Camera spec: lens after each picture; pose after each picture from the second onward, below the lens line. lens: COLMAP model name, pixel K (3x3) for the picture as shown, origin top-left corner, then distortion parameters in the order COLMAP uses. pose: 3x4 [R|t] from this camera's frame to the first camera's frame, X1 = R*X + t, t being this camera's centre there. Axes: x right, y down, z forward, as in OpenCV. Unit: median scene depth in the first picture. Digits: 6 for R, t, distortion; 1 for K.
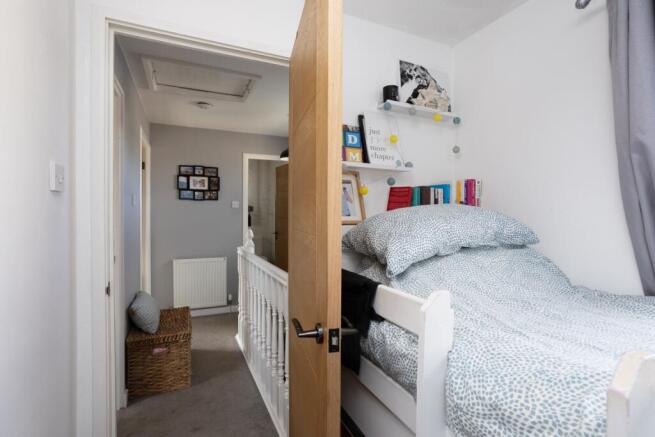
lens RADIAL K [[312.2, 0, 326.0], [0, 312.2, 216.9], [0, 0, 1]] dist [-0.037496, 0.013639]
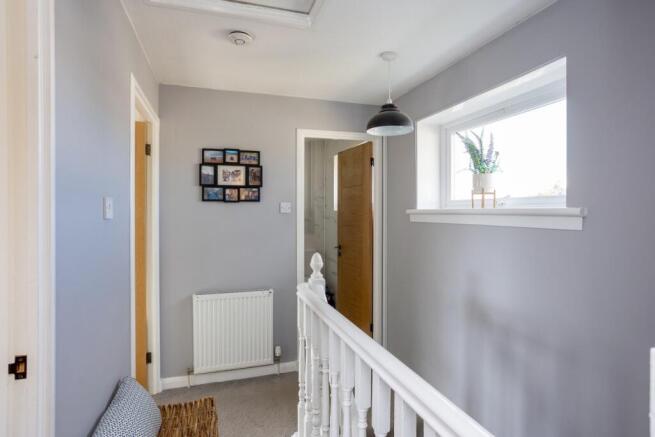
lens RADIAL K [[370.0, 0, 328.9], [0, 370.0, 217.4], [0, 0, 1]] dist [-0.008970, -0.000370]
pose [[0.992105, 0.001029, -0.125405, -0.108656], [-0.000343, 0.999985, 0.005496, -0.025302], [0.125409, -0.005410, 0.992090, 0.253380]]
